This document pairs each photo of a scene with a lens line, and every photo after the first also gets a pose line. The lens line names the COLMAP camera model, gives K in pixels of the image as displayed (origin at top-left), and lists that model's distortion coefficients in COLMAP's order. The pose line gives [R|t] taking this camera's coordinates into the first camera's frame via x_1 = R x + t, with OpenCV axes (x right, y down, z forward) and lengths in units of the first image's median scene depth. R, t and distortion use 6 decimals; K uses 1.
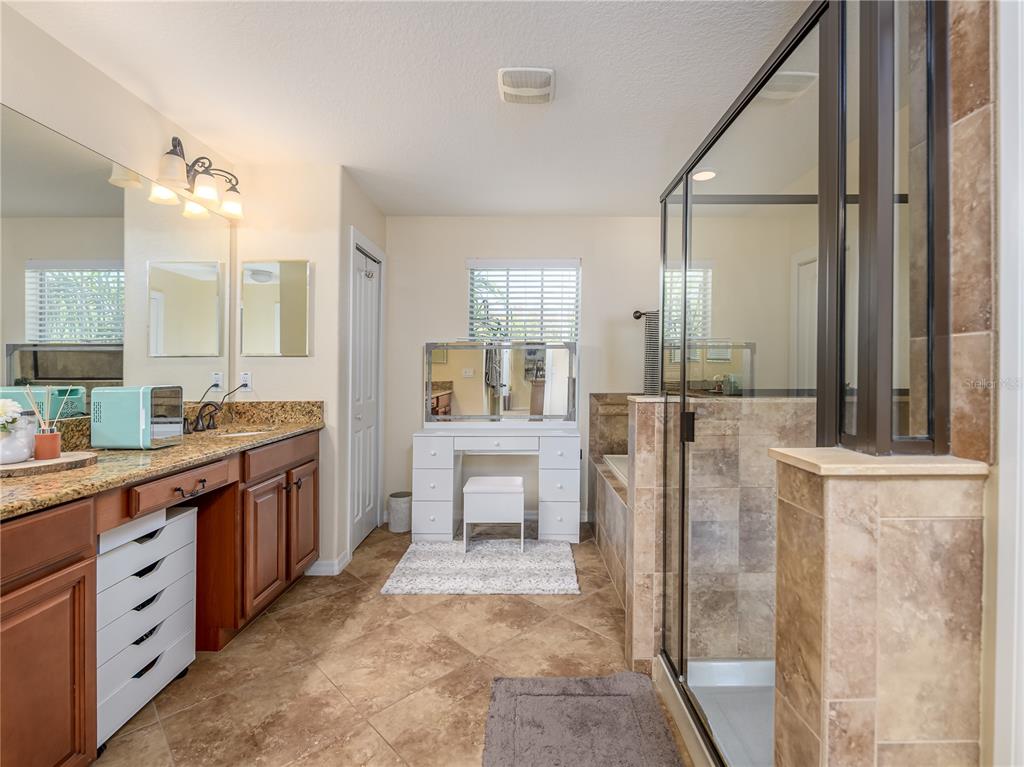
lens RADIAL K [[462.3, 0, 513.0], [0, 462.3, 366.8], [0, 0, 1]] dist [-0.001194, -0.000442]
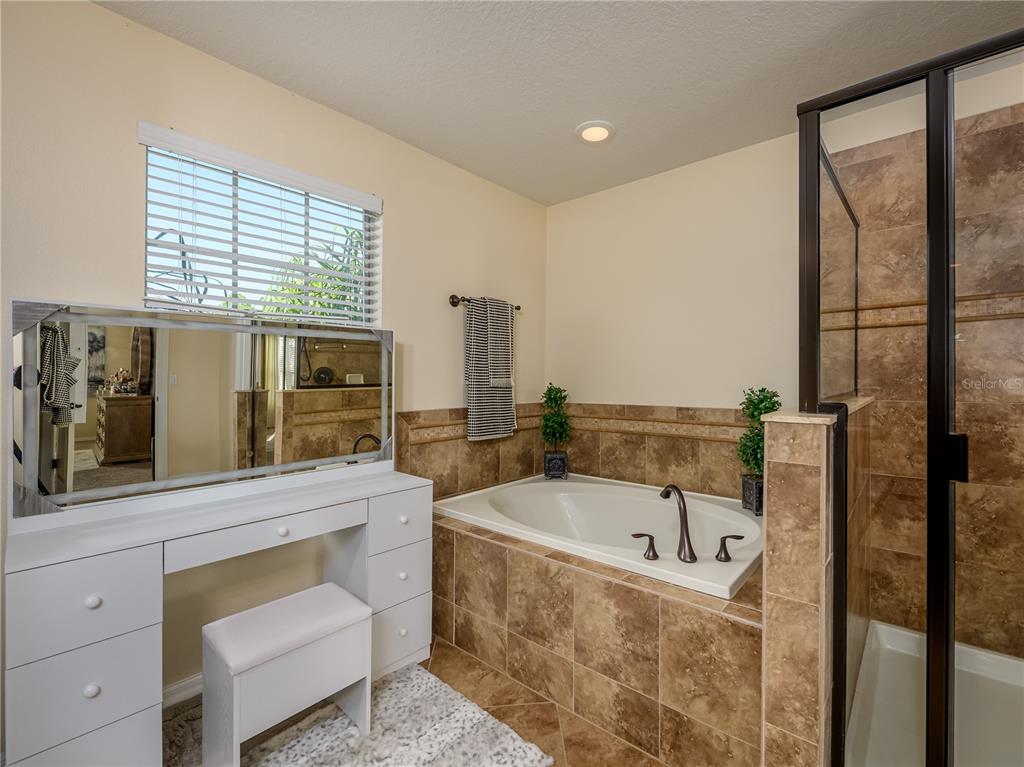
lens RADIAL K [[460.6, 0, 549.4], [0, 460.6, 376.2], [0, 0, 1]] dist [-0.001155, -0.000456]
pose [[0.624084, -0.004312, 0.781345, -0.289642], [0.001013, 0.999988, 0.004710, 0.004832], [-0.781356, -0.002148, 0.624082, 0.605749]]
